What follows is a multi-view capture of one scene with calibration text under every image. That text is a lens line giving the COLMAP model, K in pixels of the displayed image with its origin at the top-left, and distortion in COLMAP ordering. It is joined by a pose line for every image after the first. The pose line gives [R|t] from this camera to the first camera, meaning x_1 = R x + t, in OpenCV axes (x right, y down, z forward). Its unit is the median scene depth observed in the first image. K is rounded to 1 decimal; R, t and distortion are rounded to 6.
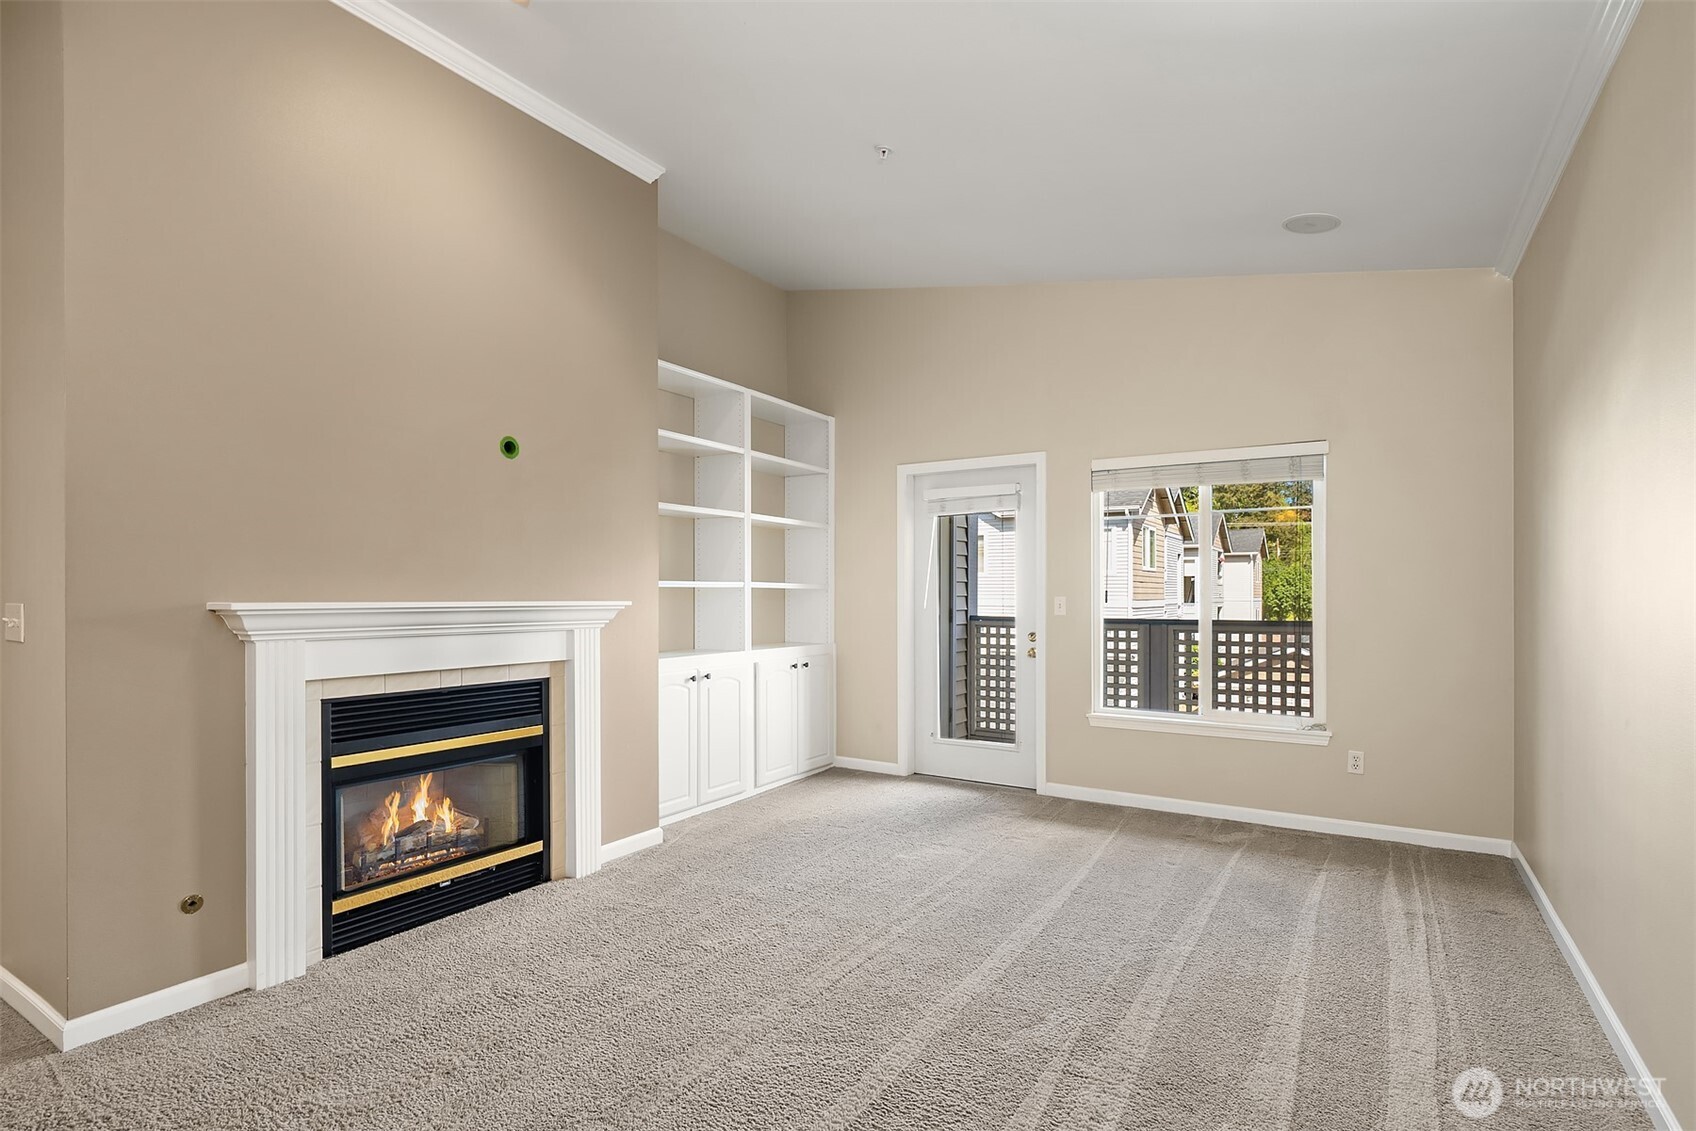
lens RADIAL K [[840.1, 0, 840.5], [0, 840.1, 591.6], [0, 0, 1]] dist [-0.002136, -0.001157]
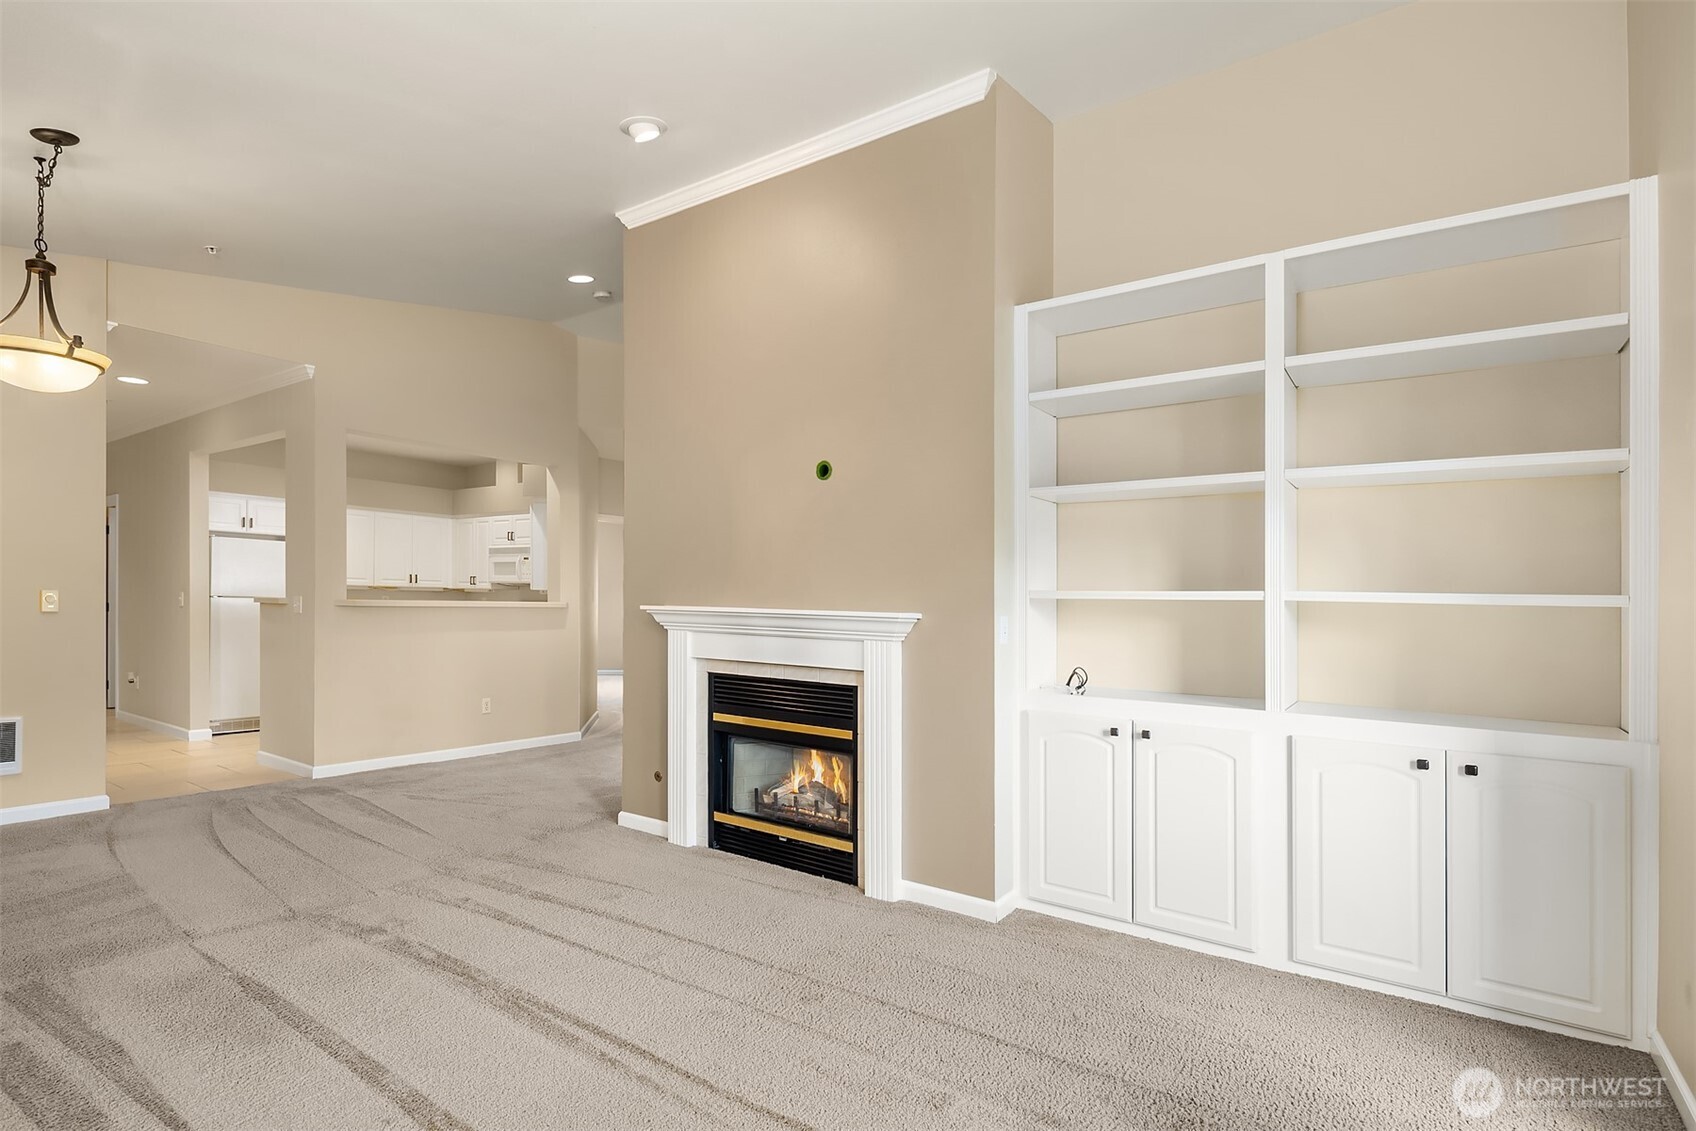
lens RADIAL K [[834.4, 0, 849.9], [0, 834.4, 615.5], [0, 0, 1]] dist [0.022112, -0.000423]
pose [[-0.061314, 0.012809, -0.998036, 0.536180], [-0.012653, 0.999827, 0.013610, 0.002677], [0.998038, 0.013463, -0.061141, 0.849365]]
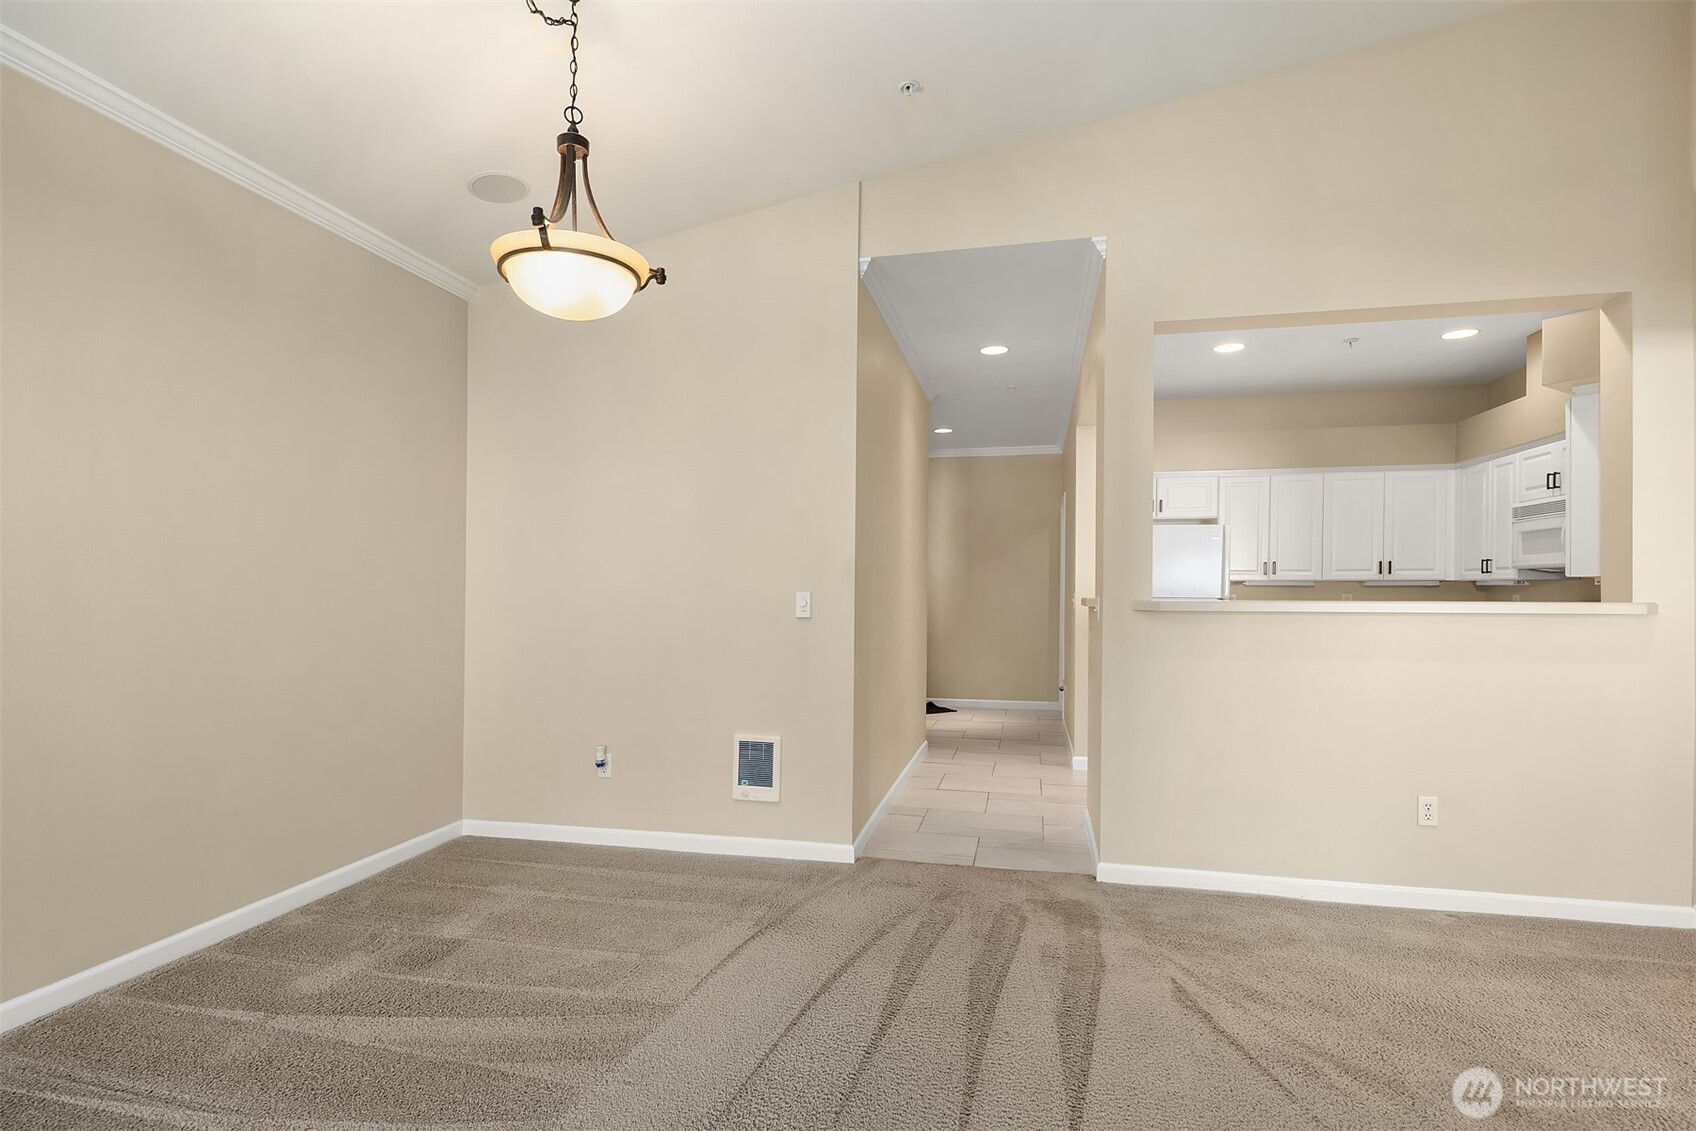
lens RADIAL K [[836.6, 0, 834.6], [0, 836.6, 605.3], [0, 0, 1]] dist [0.005535, -0.000062]
pose [[-0.946402, 0.000539, -0.322990, -0.157344], [-0.003686, 0.999915, 0.012471, 0.001293], [0.322969, 0.012993, -0.946320, 0.653274]]
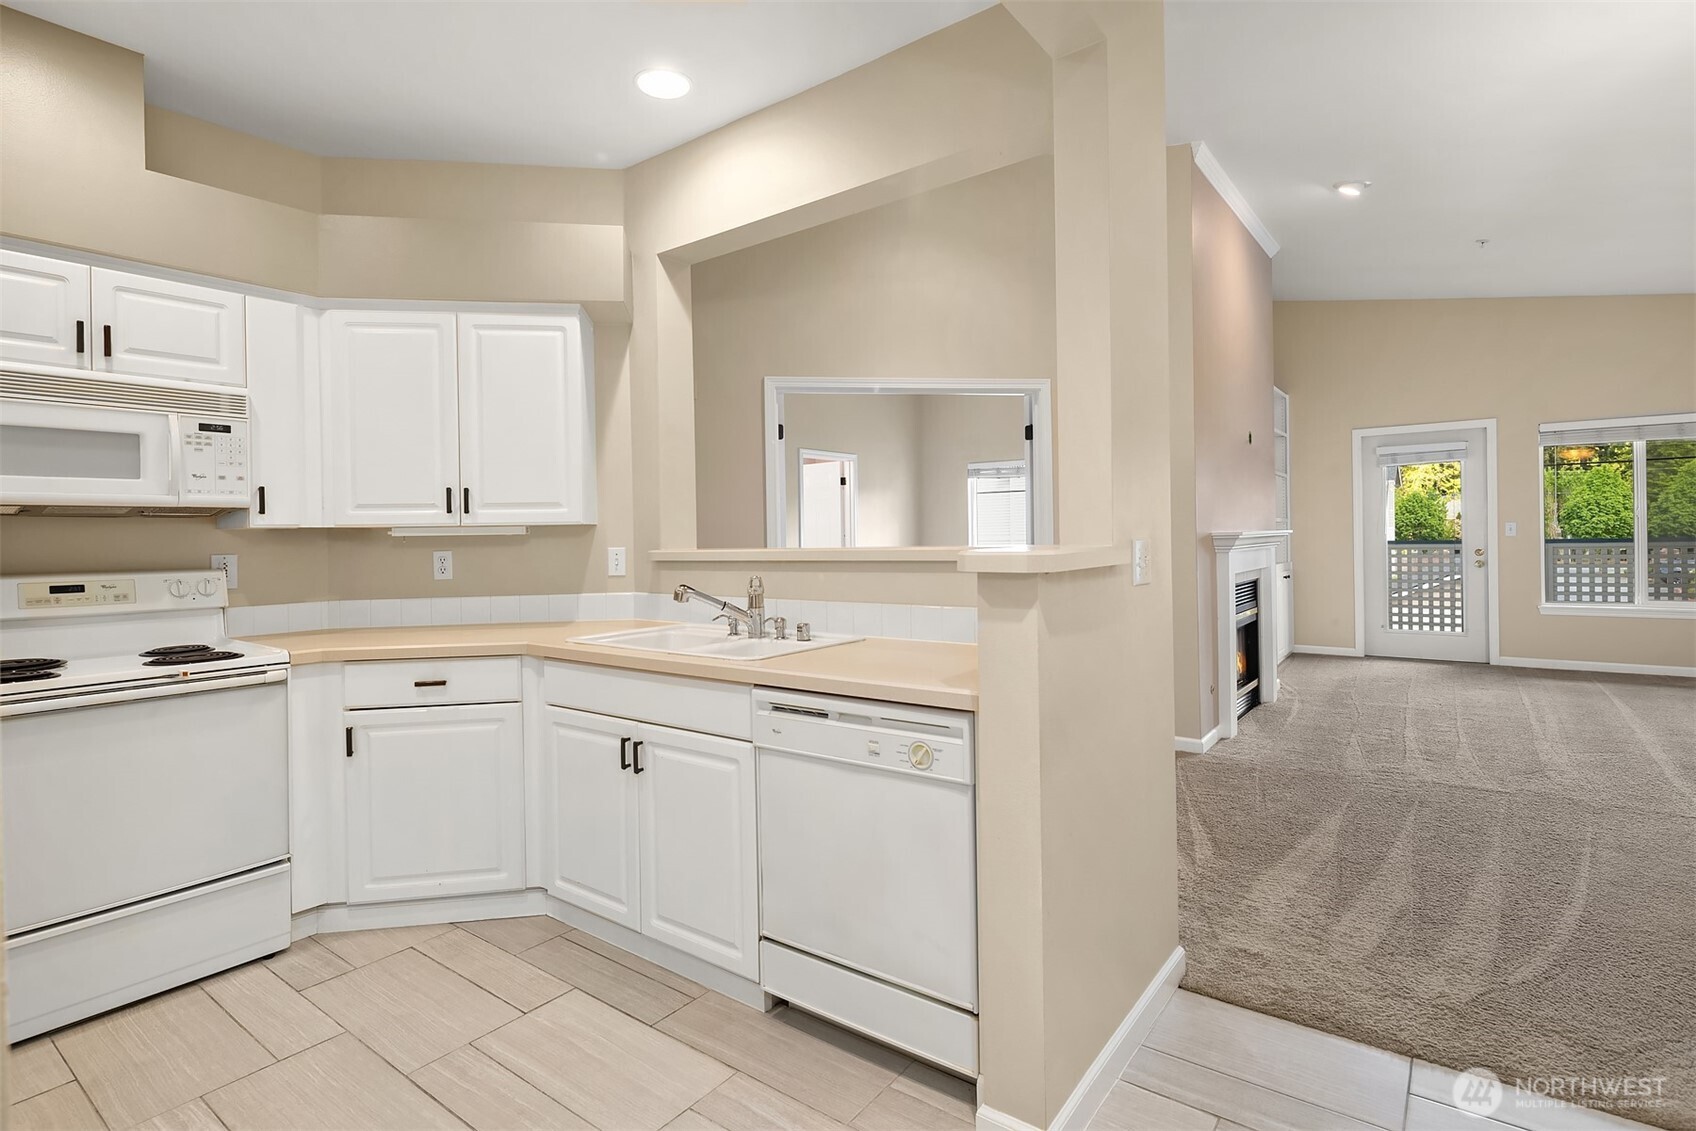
lens RADIAL K [[834.1, 0, 846.2], [0, 834.1, 529.5], [0, 0, 1]] dist [0.003420, 0.000285]
pose [[0.995658, -0.023104, -0.090170, -0.809298], [0.023152, 0.999732, -0.000511, -0.008757], [0.090157, -0.001579, 0.995926, -0.547857]]
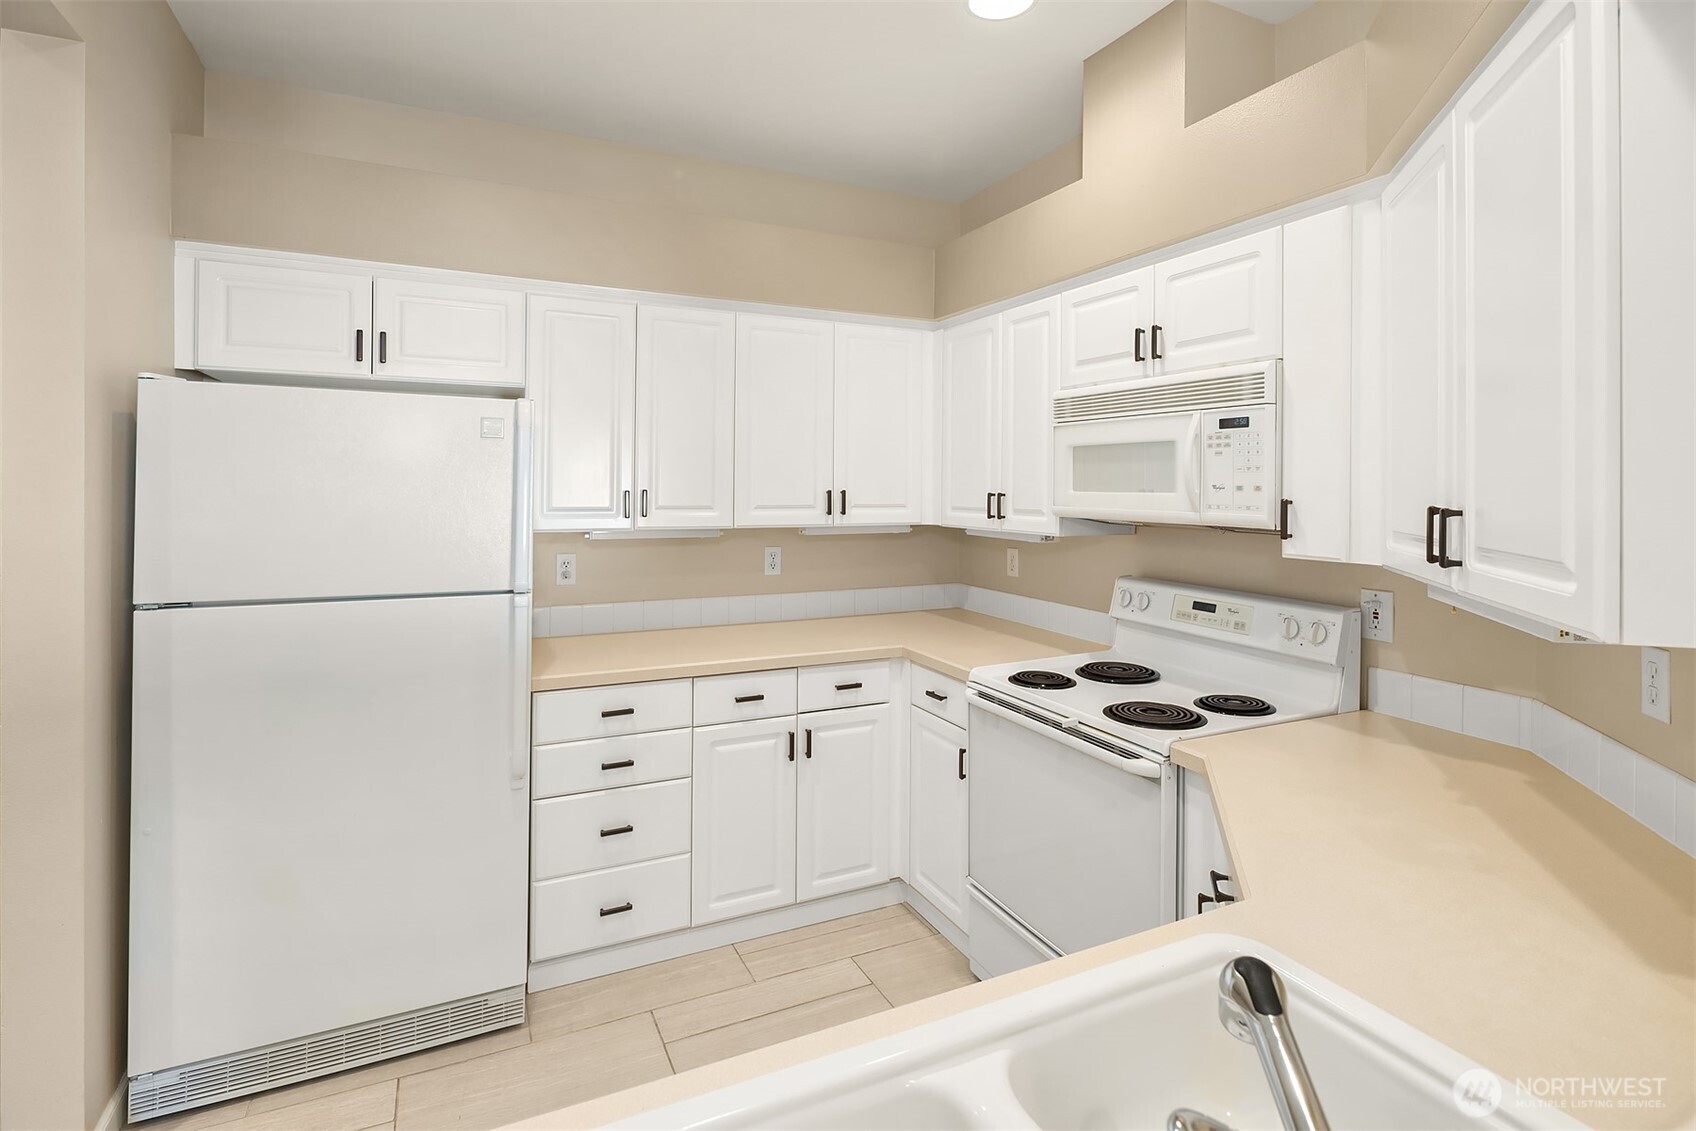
lens RADIAL K [[825.6, 0, 848.5], [0, 825.6, 485.6], [0, 0, 1]] dist [0.002112, 0.000008]
pose [[-0.535637, -0.006182, -0.844426, -0.823231], [-0.001987, 0.999980, -0.006060, -0.054590], [0.844446, -0.001569, -0.535639, 0.064384]]
